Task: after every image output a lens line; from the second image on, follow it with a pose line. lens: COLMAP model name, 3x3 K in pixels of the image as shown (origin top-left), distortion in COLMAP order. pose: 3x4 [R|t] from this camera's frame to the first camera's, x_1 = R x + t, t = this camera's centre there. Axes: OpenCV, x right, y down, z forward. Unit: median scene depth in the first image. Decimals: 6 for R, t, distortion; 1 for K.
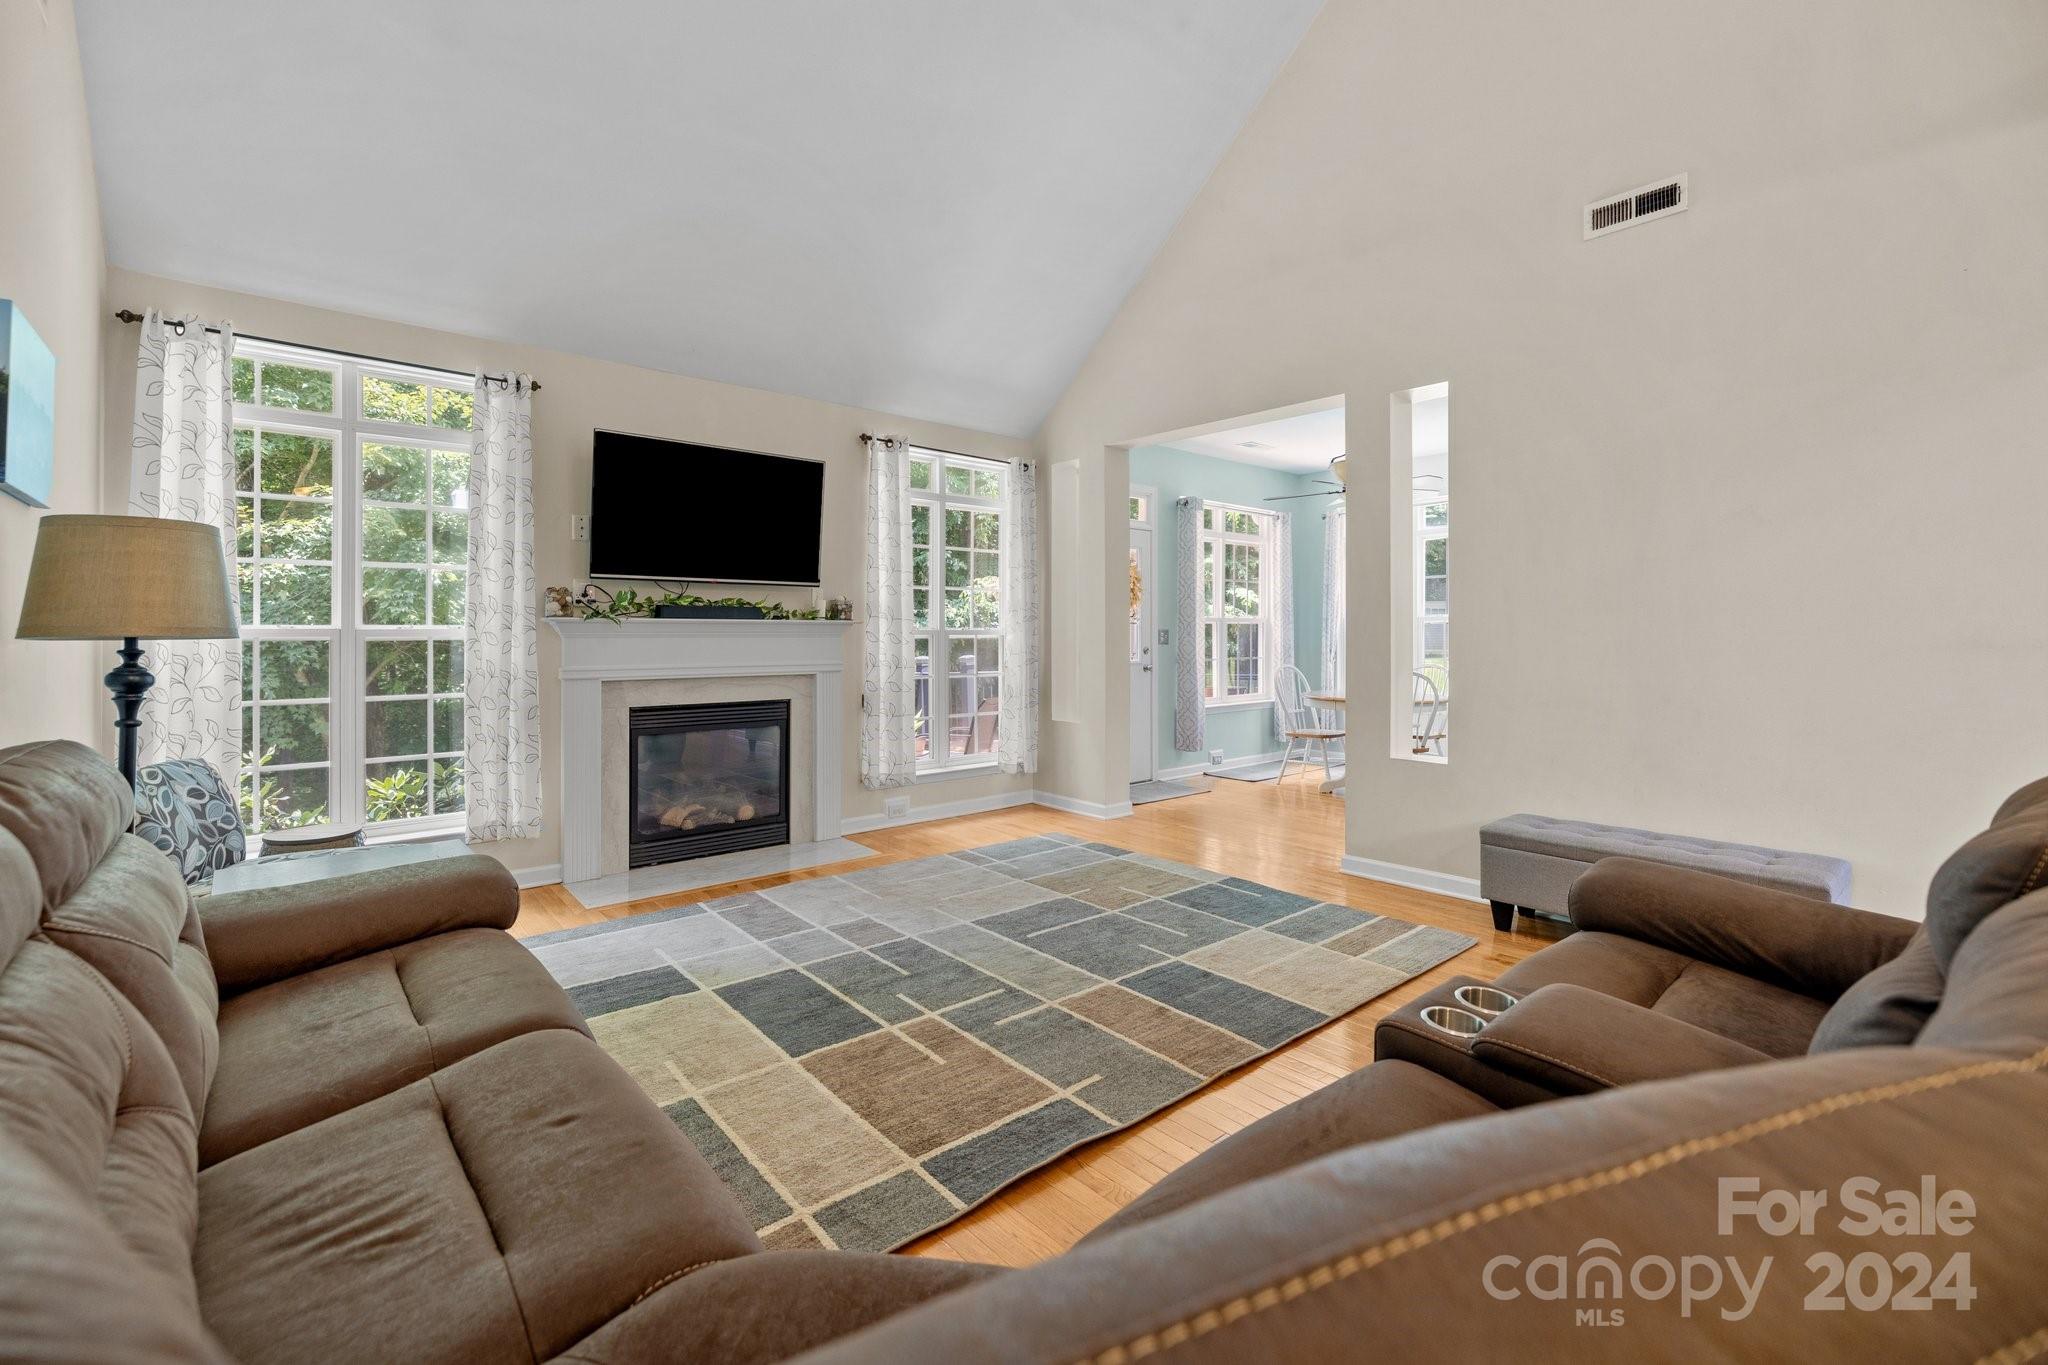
lens RADIAL K [[874.4, 0, 1008.8], [0, 874.4, 625.5], [0, 0, 1]] dist [-0.001131, -0.000499]
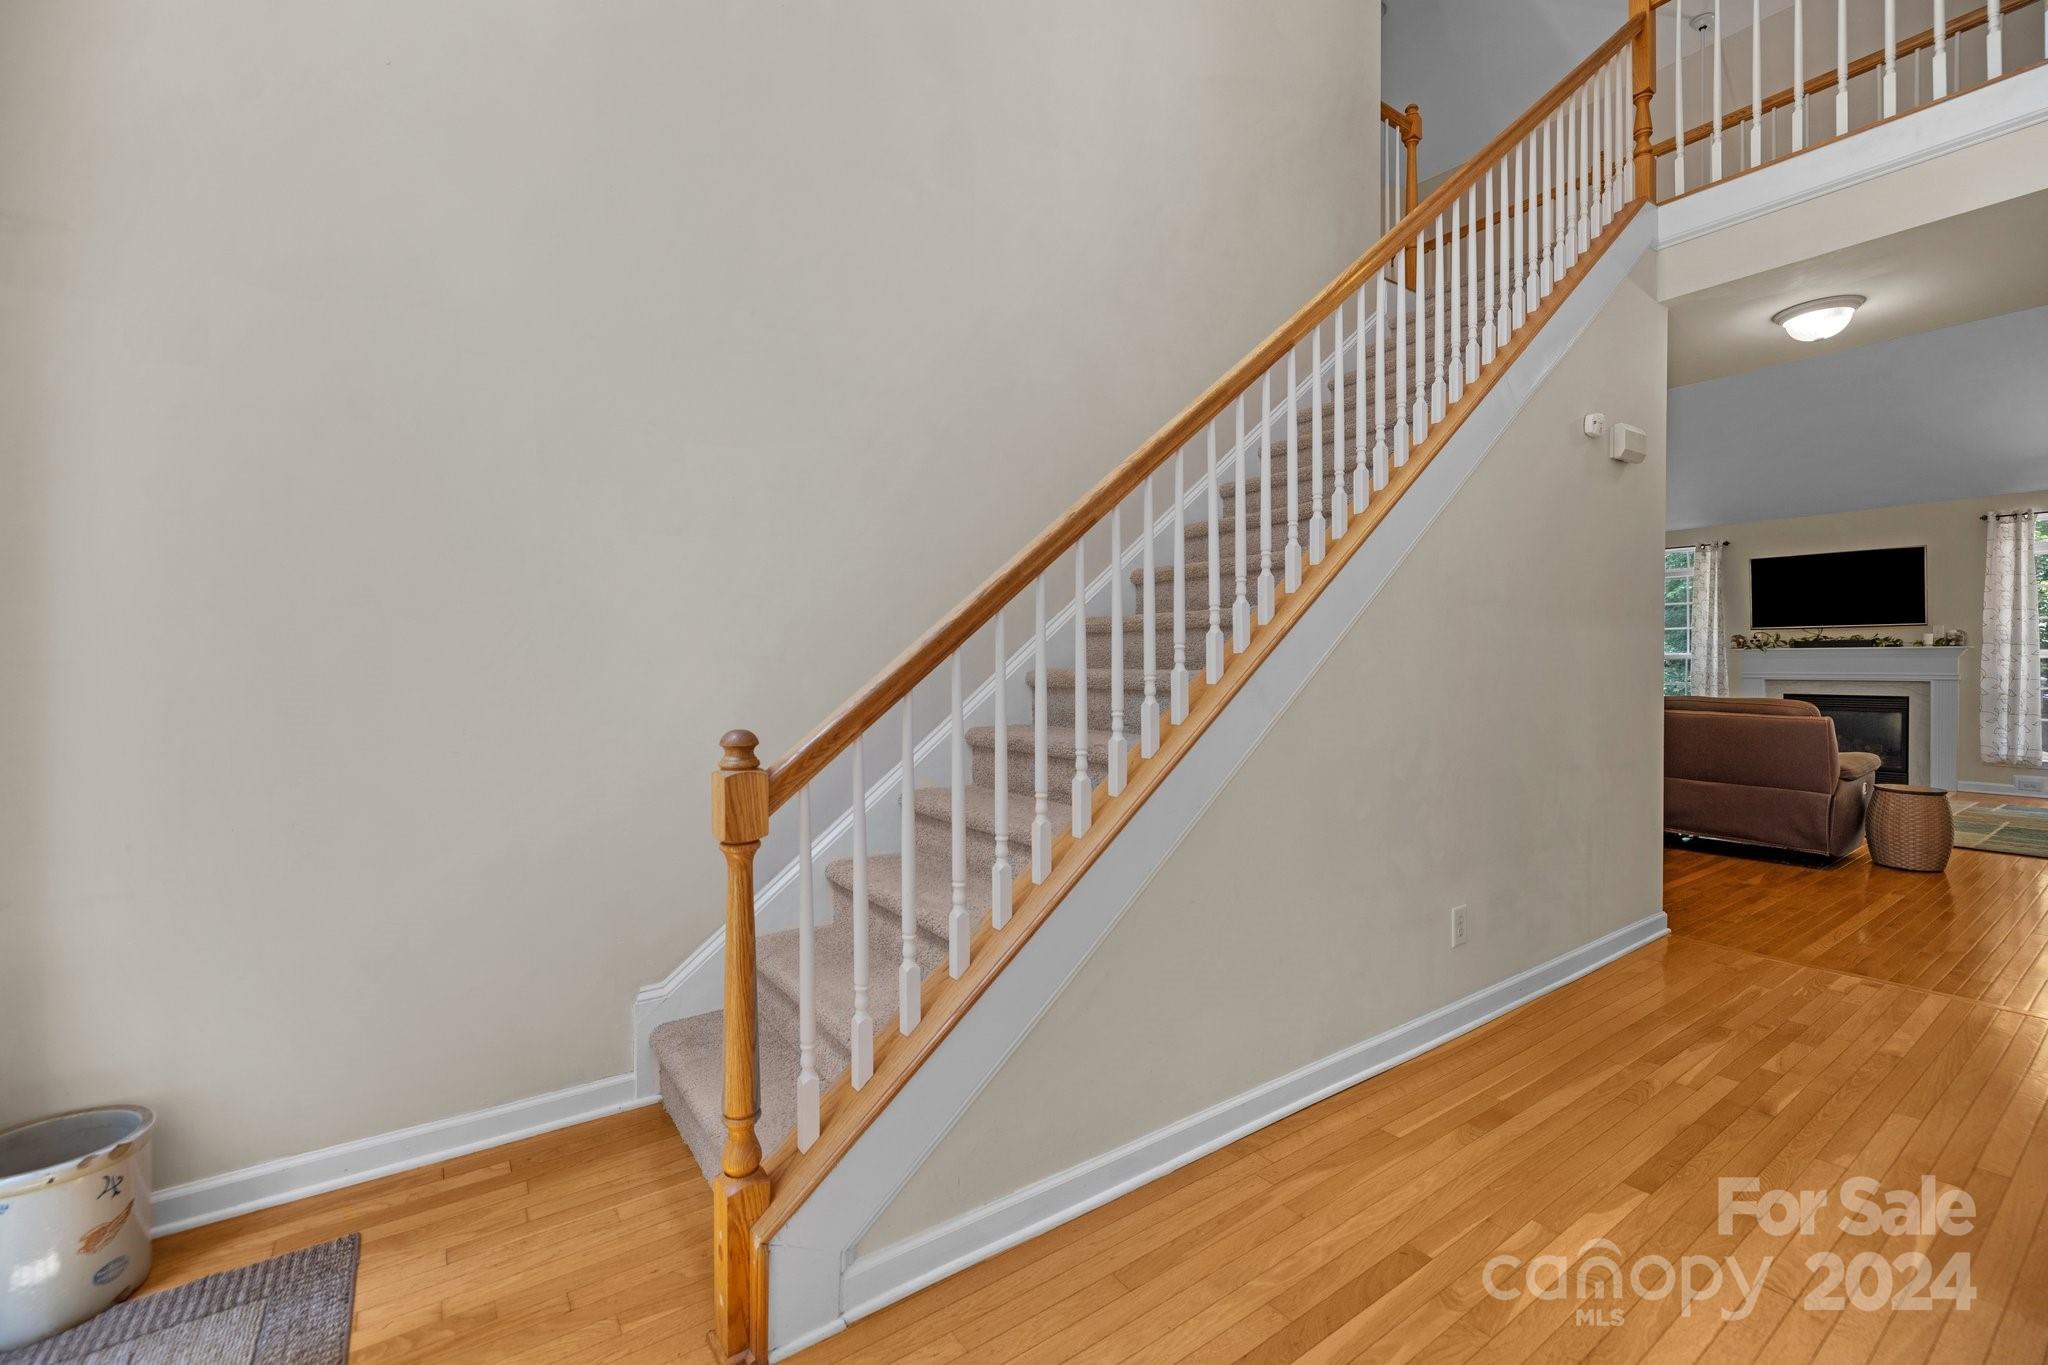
lens RADIAL K [[874.4, 0, 992.2], [0, 874.4, 669.2], [0, 0, 1]] dist [-0.001131, -0.000499]
pose [[-0.103830, 0.009338, -0.994551, 2.063215], [0.013997, 0.999871, 0.007927, -0.001805], [0.994497, -0.013098, -0.103947, -0.683210]]
